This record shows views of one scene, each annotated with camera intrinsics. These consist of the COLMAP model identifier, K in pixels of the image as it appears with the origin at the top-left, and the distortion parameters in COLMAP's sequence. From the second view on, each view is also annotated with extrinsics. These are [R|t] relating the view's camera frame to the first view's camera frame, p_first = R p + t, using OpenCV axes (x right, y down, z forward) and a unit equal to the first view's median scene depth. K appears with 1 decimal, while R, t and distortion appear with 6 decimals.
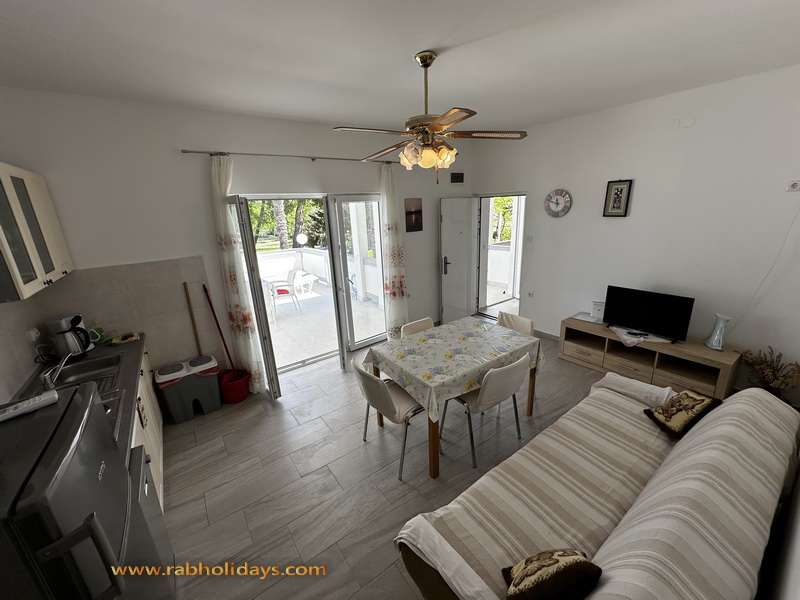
lens RADIAL K [[320.1, 0, 400.0], [0, 320.1, 300.0], [0, 0, 1]] dist [-0.002276, -0.000357]
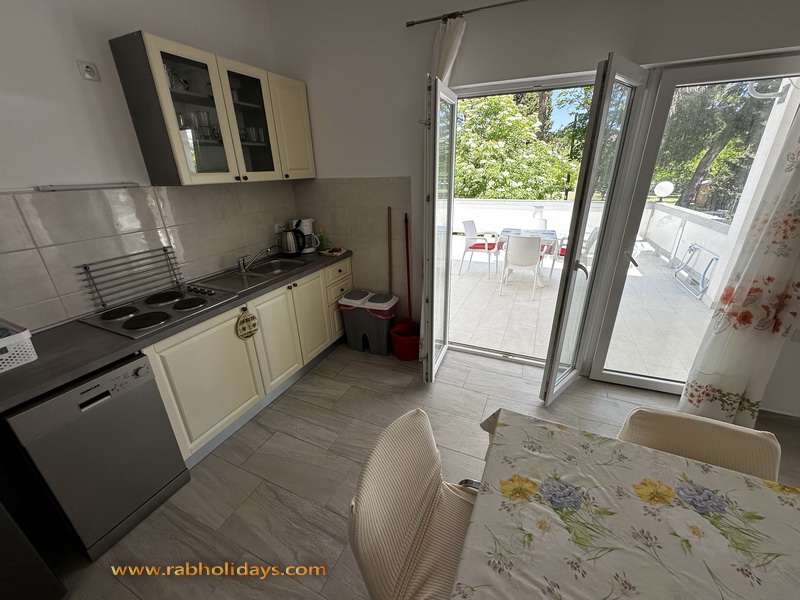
lens RADIAL K [[320.1, 0, 400.0], [0, 320.1, 300.0], [0, 0, 1]] dist [-0.002276, -0.000357]
pose [[0.495138, 0.362201, -0.789715, 0.085840], [-0.243850, 0.930356, 0.273816, -0.048160], [0.833892, 0.056996, 0.548977, 0.422981]]
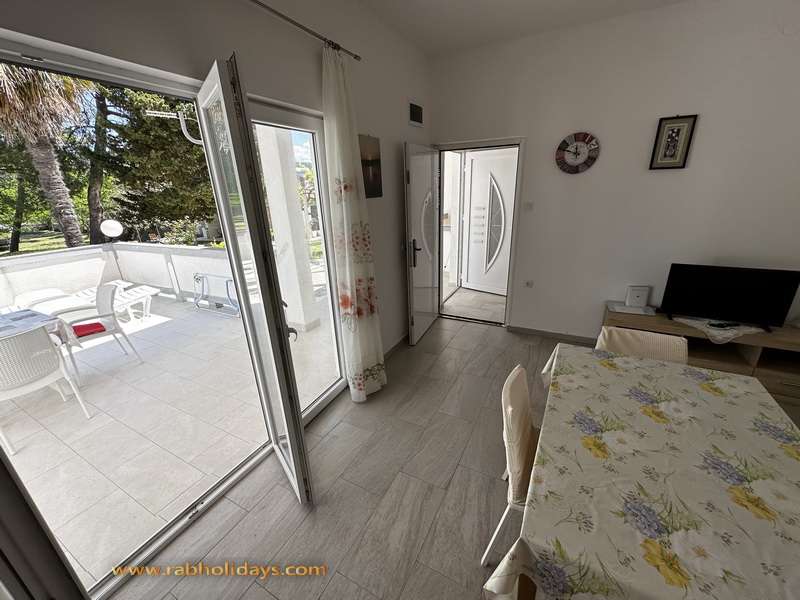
lens RADIAL K [[320.1, 0, 400.0], [0, 320.1, 300.0], [0, 0, 1]] dist [-0.002276, -0.000357]
pose [[0.900859, -0.134105, 0.412880, -0.192632], [0.117409, 0.990909, 0.065679, -0.072376], [-0.417934, -0.010692, 0.908414, 0.511980]]
